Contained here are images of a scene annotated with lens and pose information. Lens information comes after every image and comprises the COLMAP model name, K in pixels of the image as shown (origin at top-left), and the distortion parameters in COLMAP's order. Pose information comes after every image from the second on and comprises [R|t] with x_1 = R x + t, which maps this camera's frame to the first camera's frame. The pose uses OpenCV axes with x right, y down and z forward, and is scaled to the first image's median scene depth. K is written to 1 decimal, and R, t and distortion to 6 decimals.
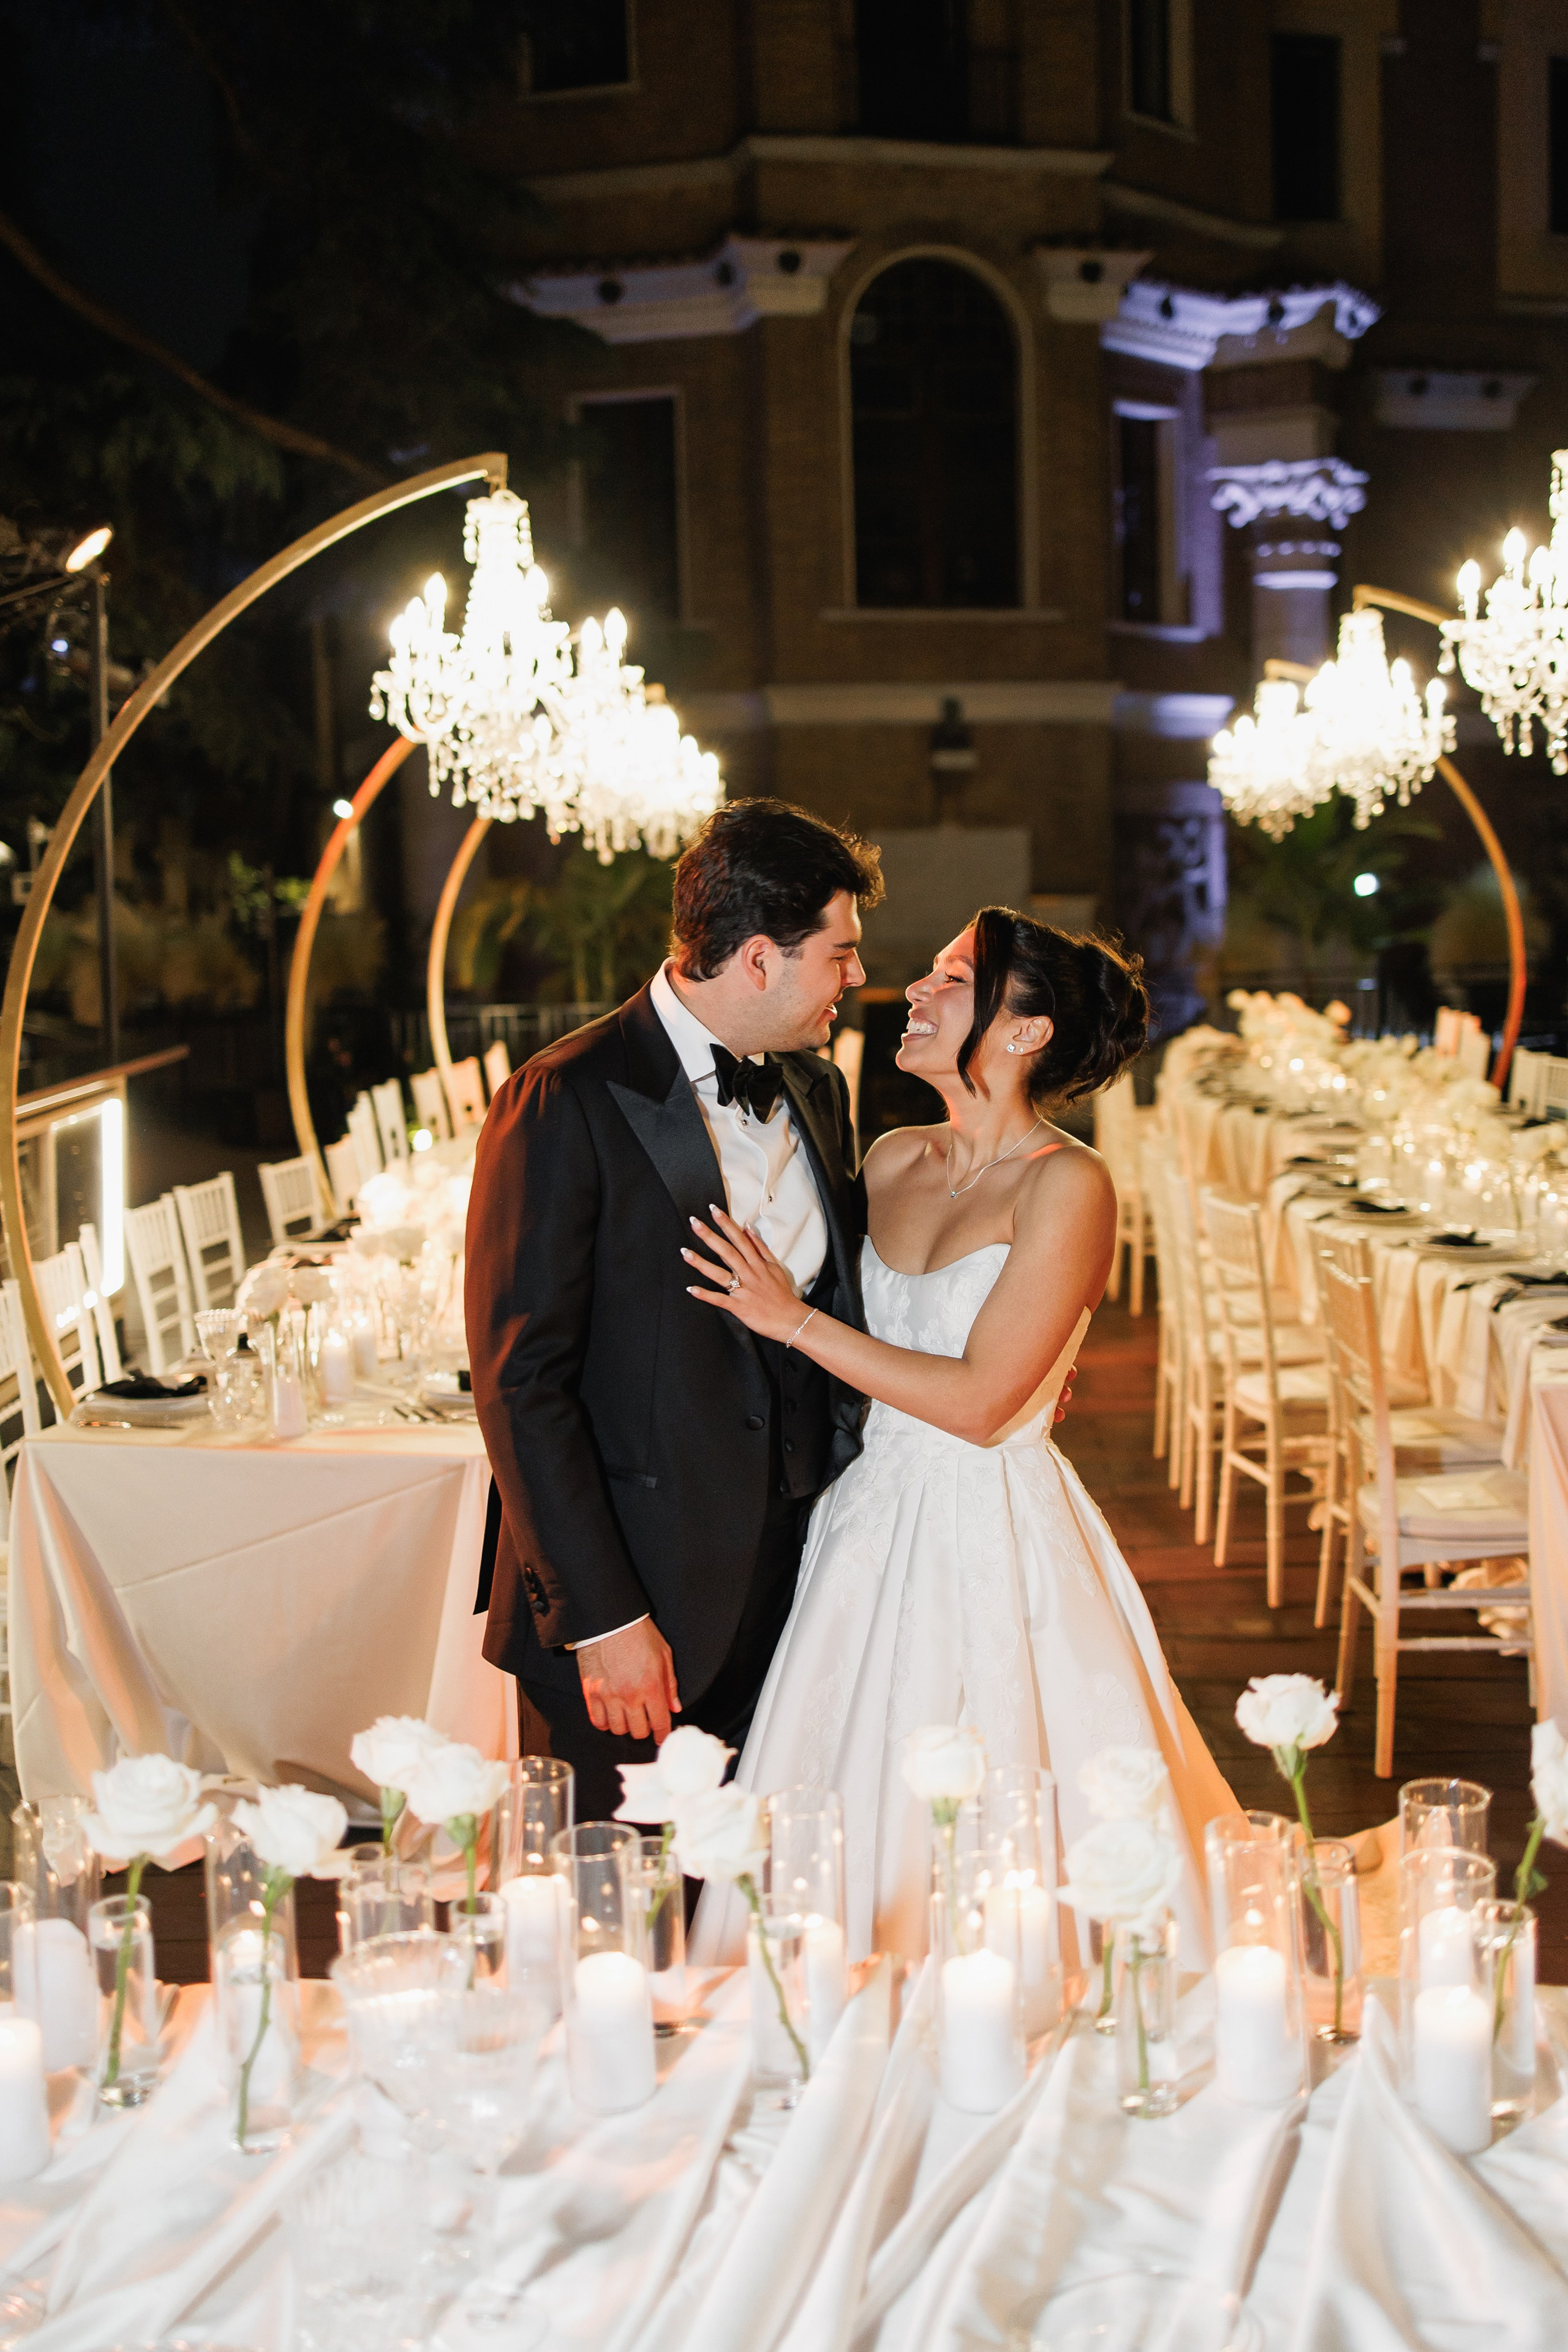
lens RADIAL K [[2495.8, 0, 825.2], [0, 2495.8, 1101.0], [0, 0, 1]] dist [0.033824, 0.013745]
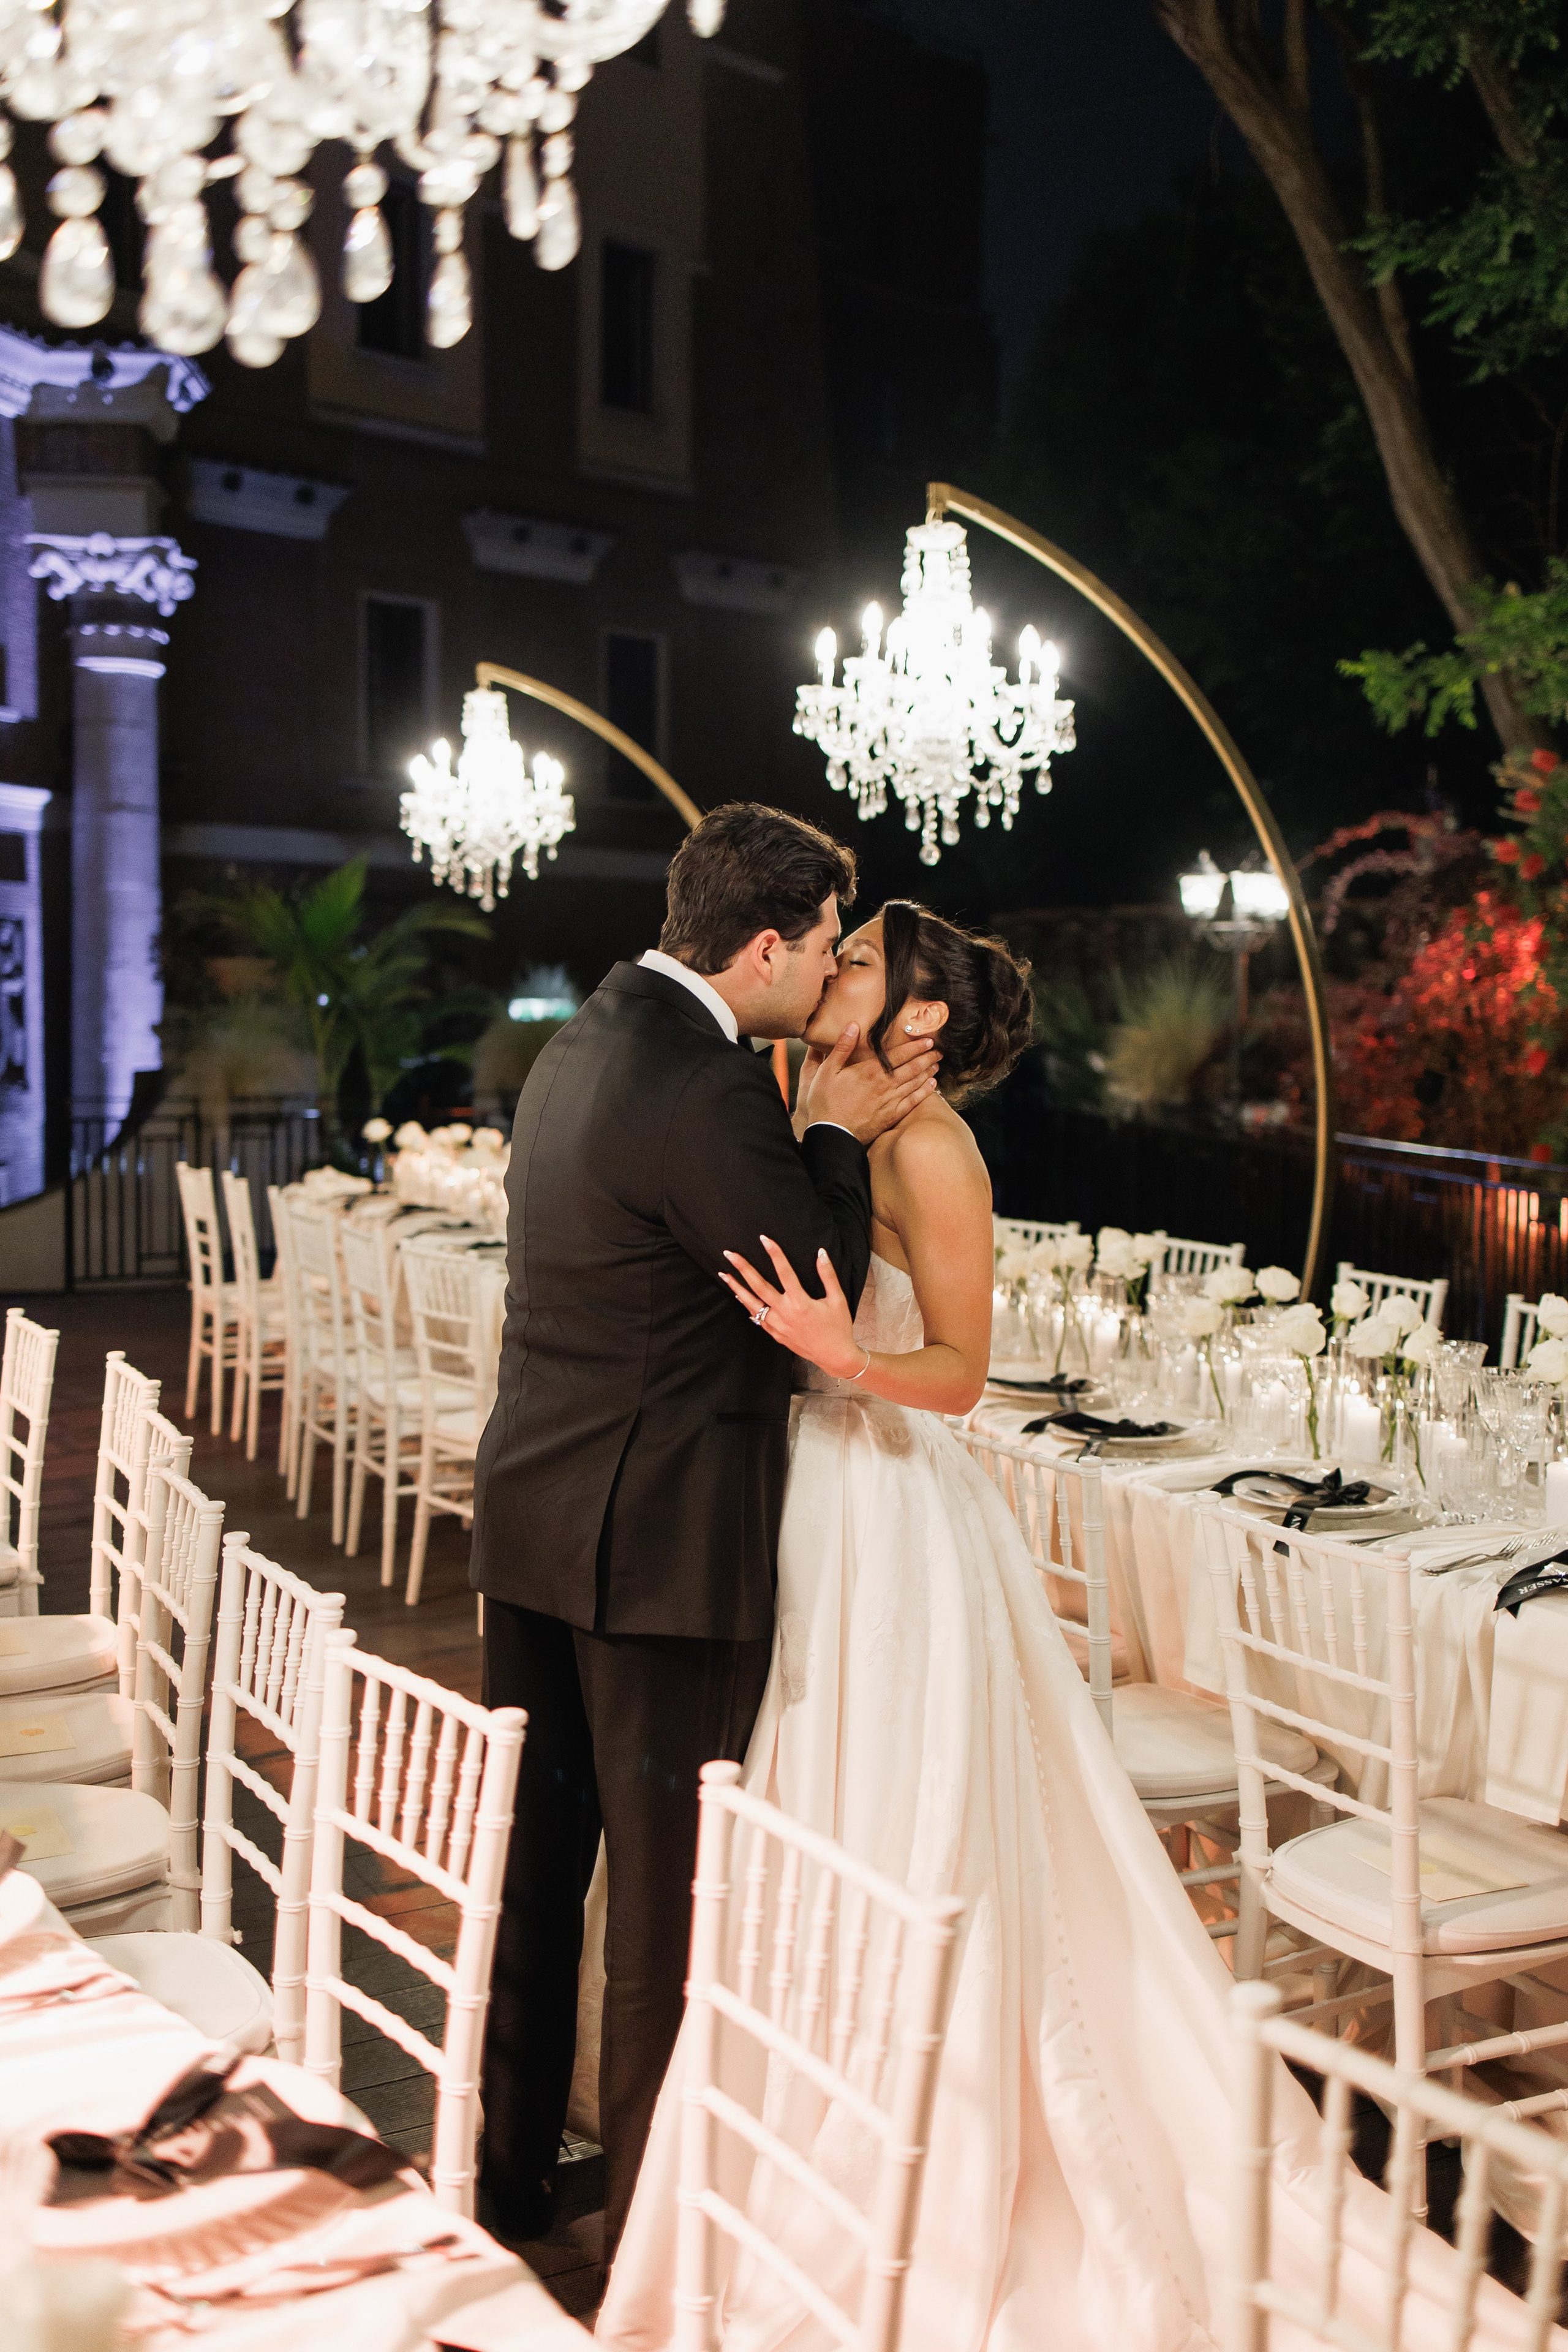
lens RADIAL K [[2428.4, 0, 784.0], [0, 2428.4, 1176.0], [0, 0, 1]] dist [0.016586, -0.006626]
pose [[0.877970, -0.003445, 0.478704, -0.031833], [0.012846, 0.999784, -0.016365, -0.006254], [-0.478544, 0.020518, 0.877824, 0.140153]]
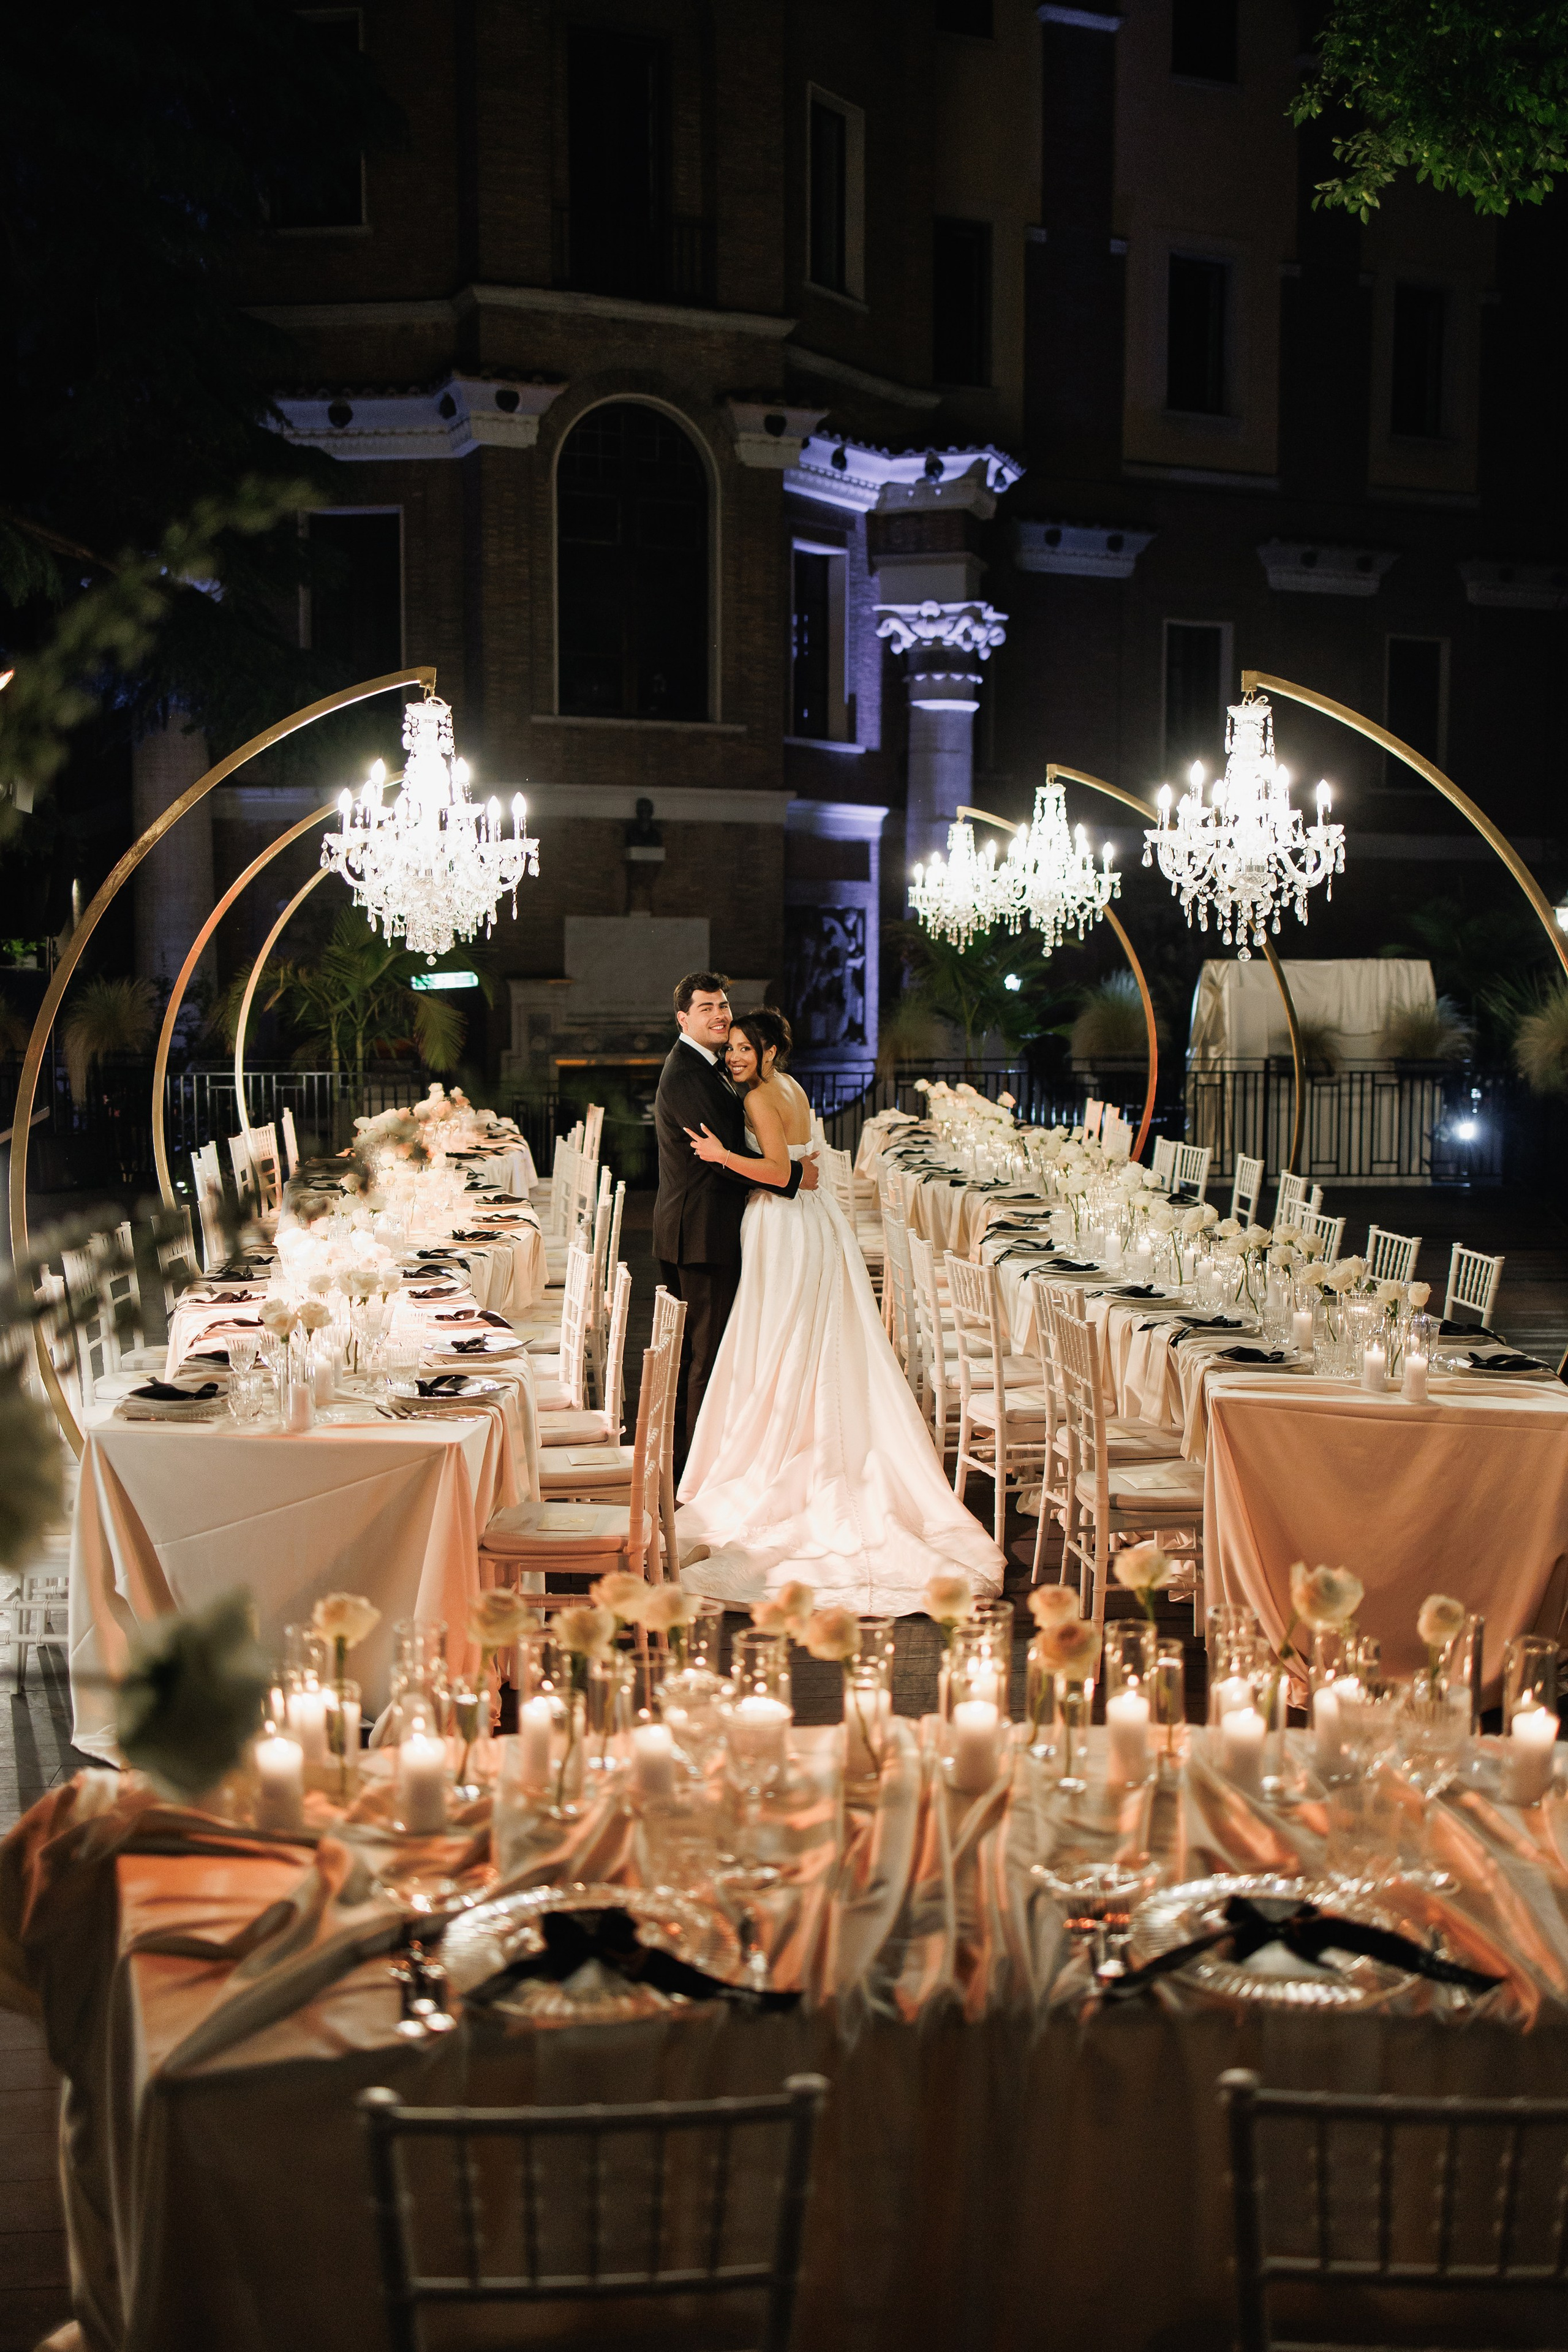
lens RADIAL K [[2296.4, 0, 770.5], [0, 2296.4, 1176.7], [0, 0, 1]] dist [0.038558, 0.004456]
pose [[0.992385, 0.019964, 0.121548, -0.016574], [-0.021141, 0.999741, 0.008403, -0.002057], [-0.121348, -0.010908, 0.992550, -0.033355]]
